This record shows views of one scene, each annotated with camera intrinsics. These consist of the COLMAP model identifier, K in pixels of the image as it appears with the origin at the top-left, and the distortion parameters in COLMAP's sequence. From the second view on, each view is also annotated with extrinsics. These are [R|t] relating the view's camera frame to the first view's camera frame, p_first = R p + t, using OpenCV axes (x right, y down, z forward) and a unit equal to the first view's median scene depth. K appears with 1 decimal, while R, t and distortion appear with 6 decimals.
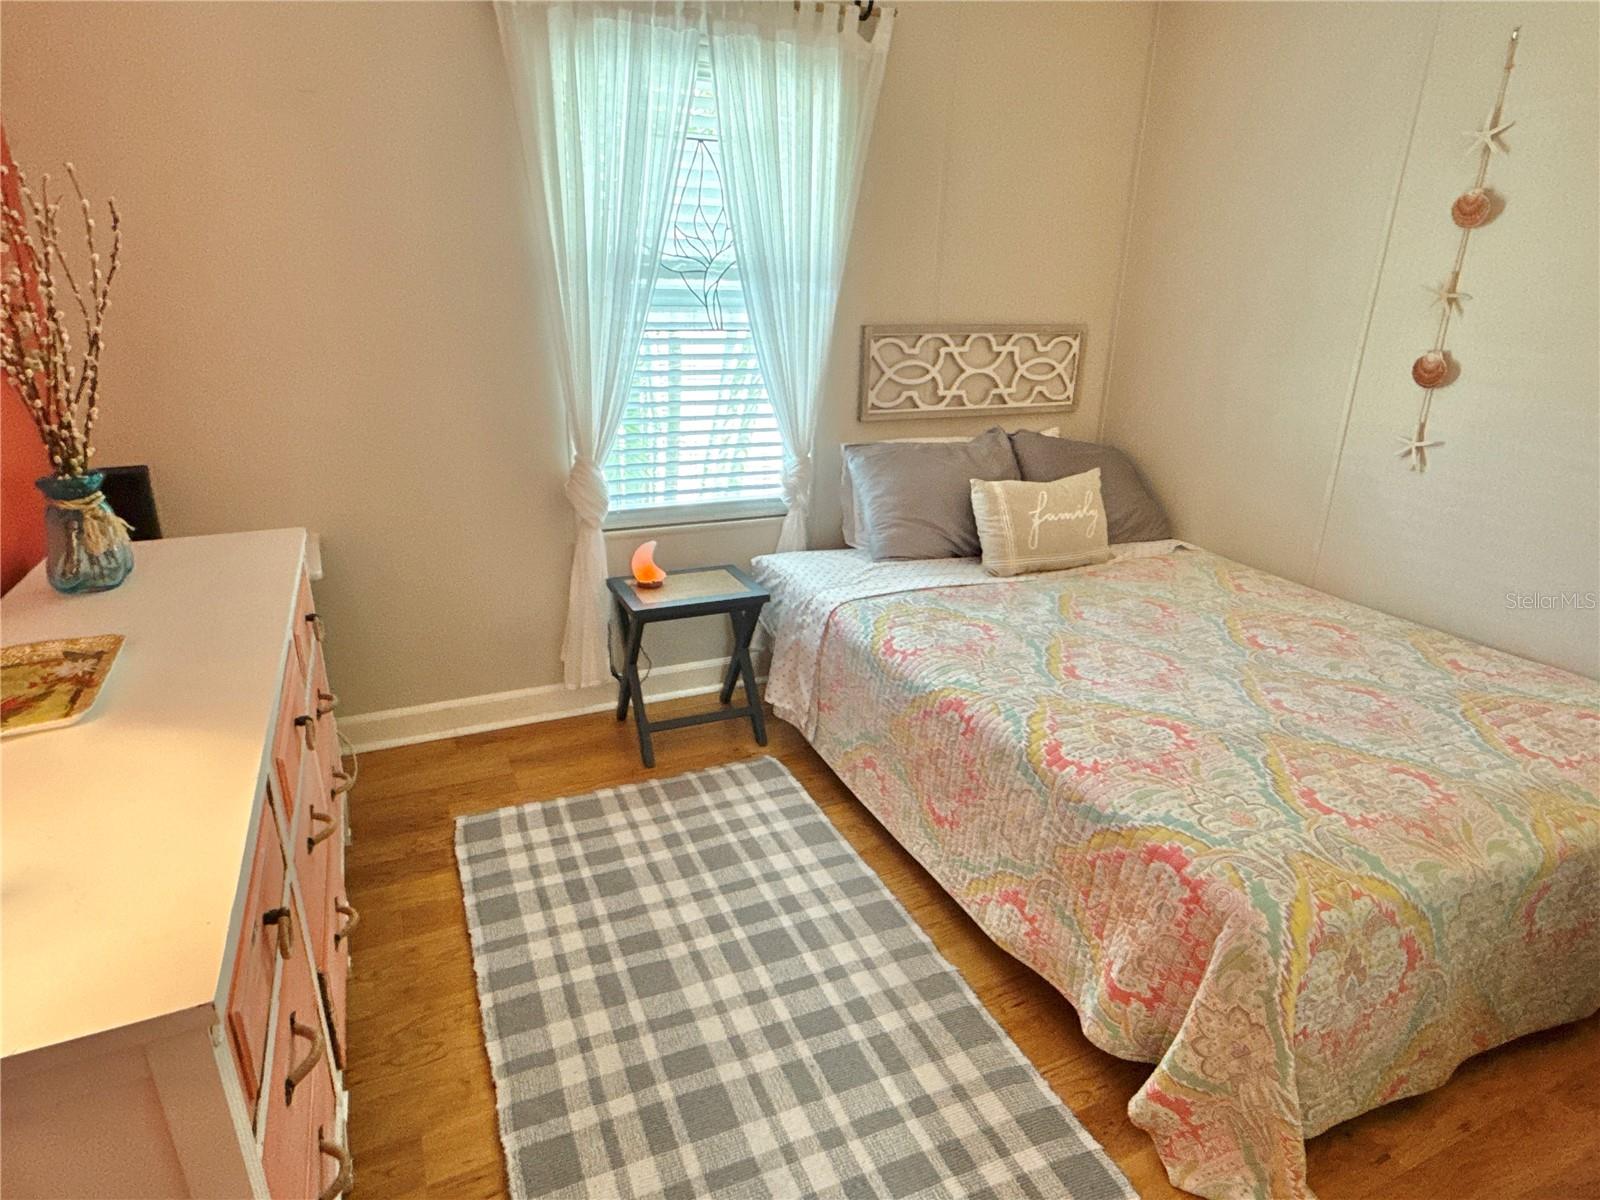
lens RADIAL K [[928.2, 0, 800.0], [0, 928.2, 600.0], [0, 0, 1]] dist [-0.002102, 0.000832]
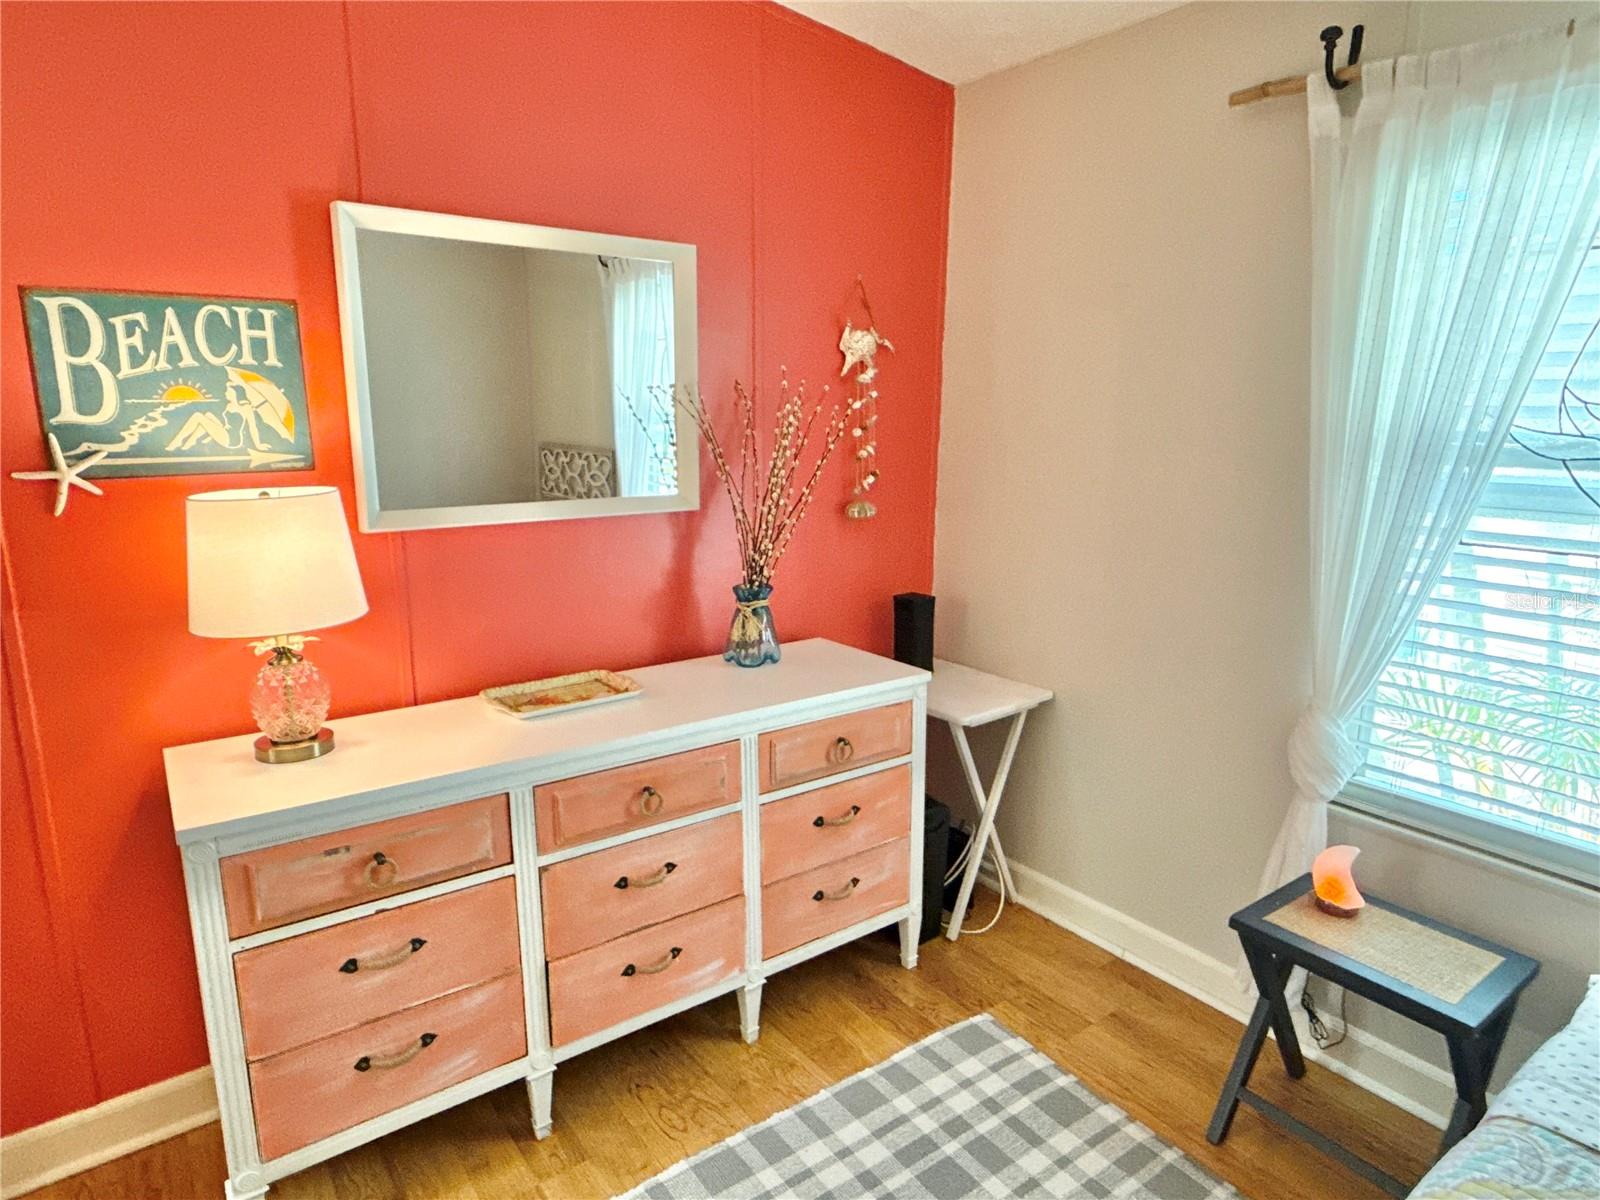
lens RADIAL K [[928.2, 0, 800.0], [0, 928.2, 600.0], [0, 0, 1]] dist [-0.002102, 0.000832]
pose [[0.197638, 0.169474, -0.965514, 0.320066], [-0.325729, 0.940331, 0.098378, -0.142349], [0.924575, 0.295053, 0.241048, 0.366867]]
